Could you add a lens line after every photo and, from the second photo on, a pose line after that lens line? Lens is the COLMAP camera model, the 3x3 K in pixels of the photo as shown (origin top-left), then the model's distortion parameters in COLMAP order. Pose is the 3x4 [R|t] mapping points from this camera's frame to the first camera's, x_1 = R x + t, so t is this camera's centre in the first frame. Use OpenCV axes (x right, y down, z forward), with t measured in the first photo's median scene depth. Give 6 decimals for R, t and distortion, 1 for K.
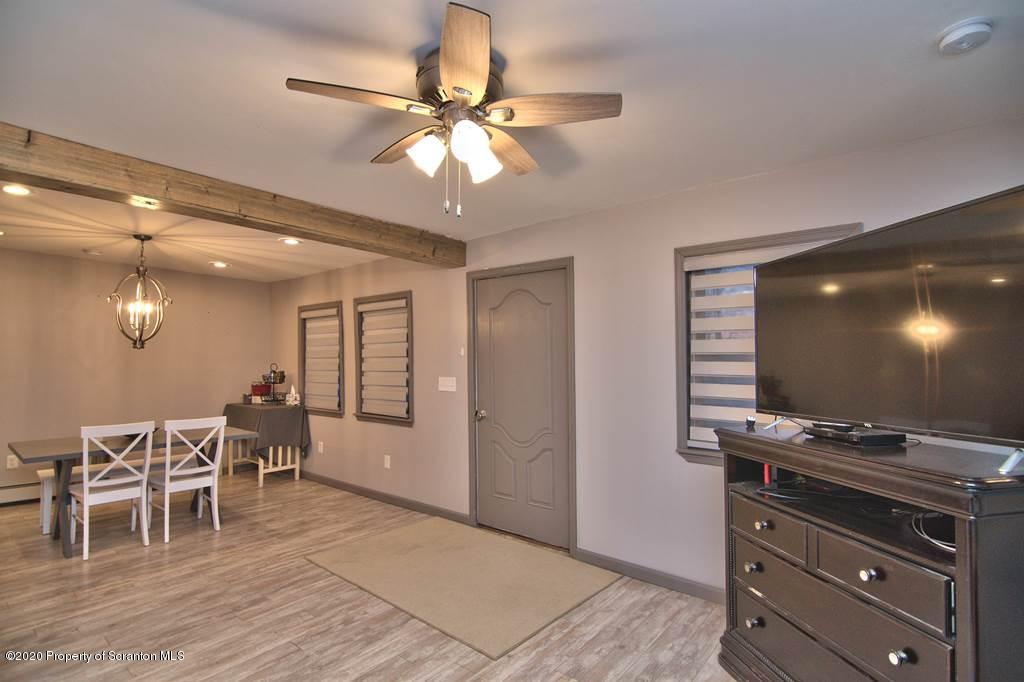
lens RADIAL K [[491.2, 0, 511.8], [0, 491.2, 341.0], [0, 0, 1]] dist [-0.010344, -0.006429]
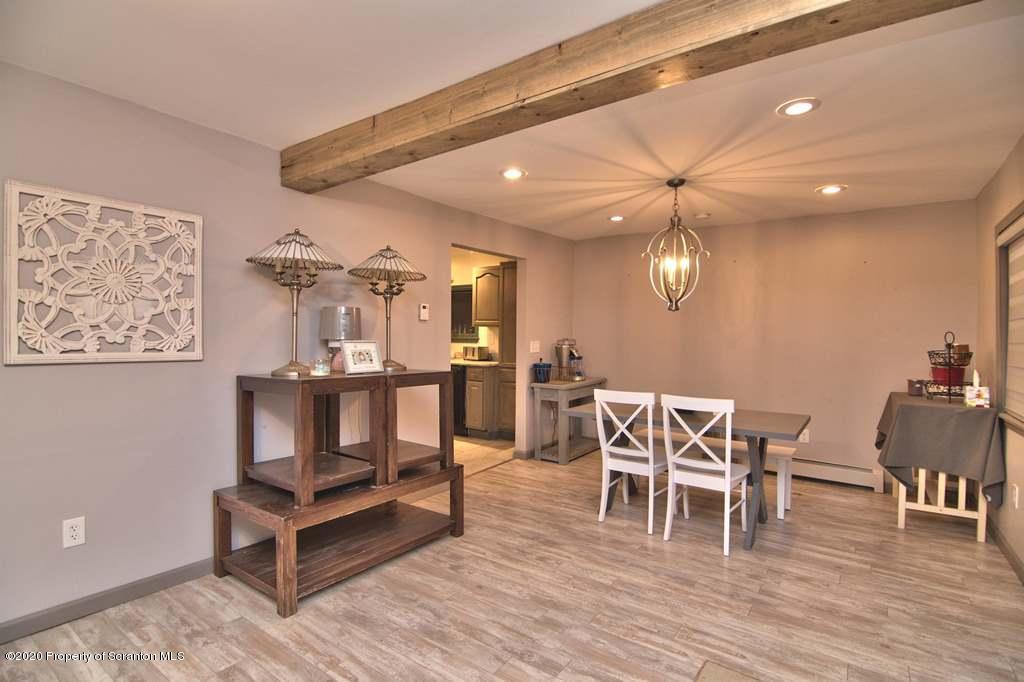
lens RADIAL K [[491.2, 0, 515.2], [0, 491.2, 341.4], [0, 0, 1]] dist [-0.010344, -0.006429]
pose [[0.058760, 0.006362, -0.998252, 0.111113], [0.028474, 0.999562, 0.008046, 0.059817], [0.997866, -0.028897, 0.058553, 0.706266]]
